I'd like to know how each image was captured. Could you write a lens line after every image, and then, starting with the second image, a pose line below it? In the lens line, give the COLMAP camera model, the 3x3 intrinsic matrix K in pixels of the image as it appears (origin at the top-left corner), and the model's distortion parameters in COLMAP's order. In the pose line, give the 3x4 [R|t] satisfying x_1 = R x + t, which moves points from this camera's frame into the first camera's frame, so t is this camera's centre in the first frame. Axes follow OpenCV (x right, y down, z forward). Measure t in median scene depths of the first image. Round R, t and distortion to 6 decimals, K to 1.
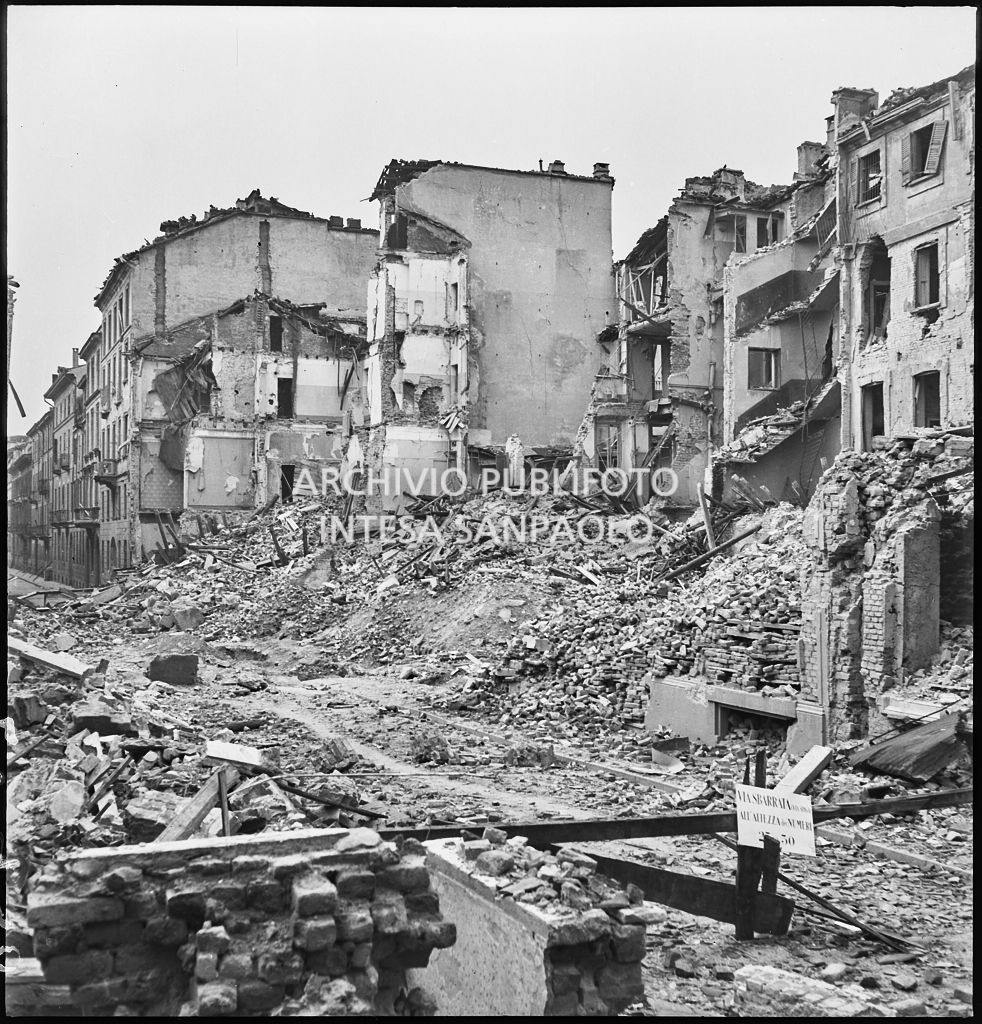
lens RADIAL K [[1274.6, 0, 489.1], [0, 1274.6, 541.0], [0, 0, 1]] dist [0.013434, -0.115648]
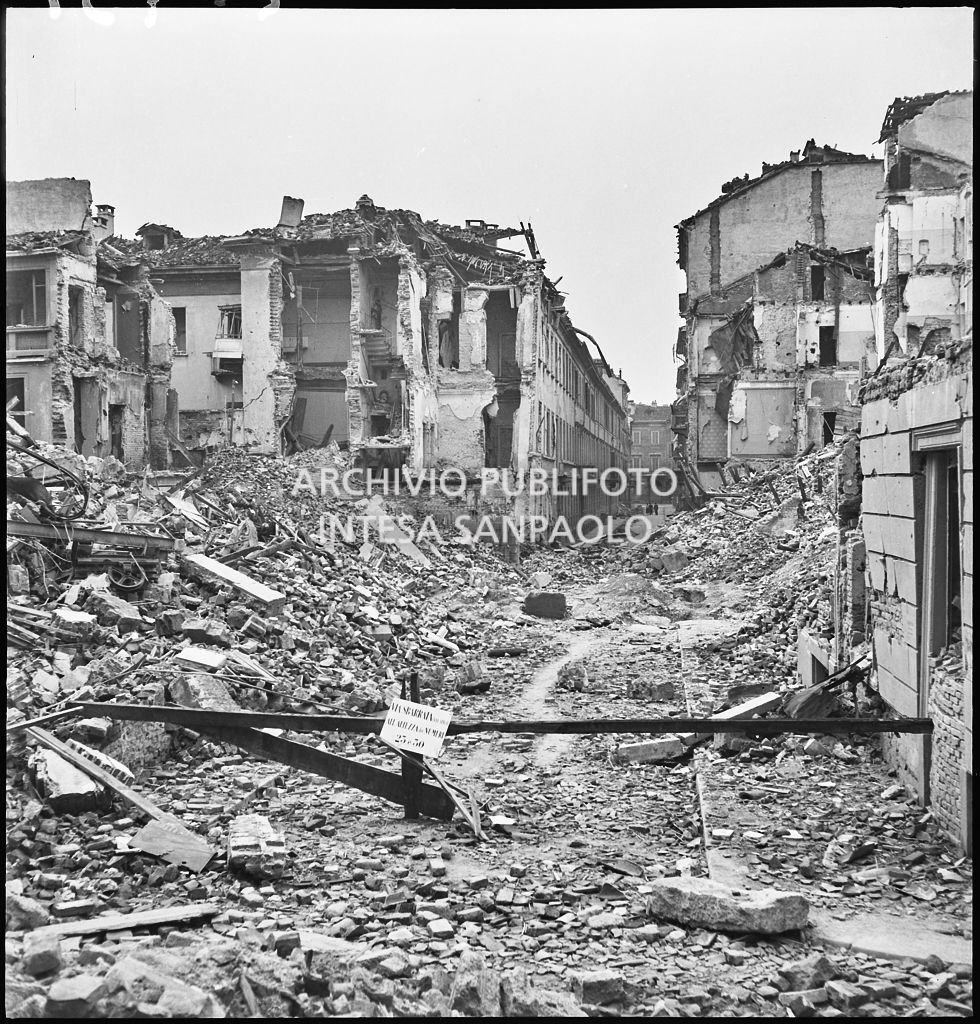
lens RADIAL K [[1274.6, 0, 488.1], [0, 1274.6, 541.0], [0, 0, 1]] dist [0.013434, -0.115648]
pose [[0.850458, 0.012080, -0.525905, 0.148734], [0.012072, 0.999025, 0.042469, -0.003800], [0.525905, -0.042467, 0.849482, -0.007757]]
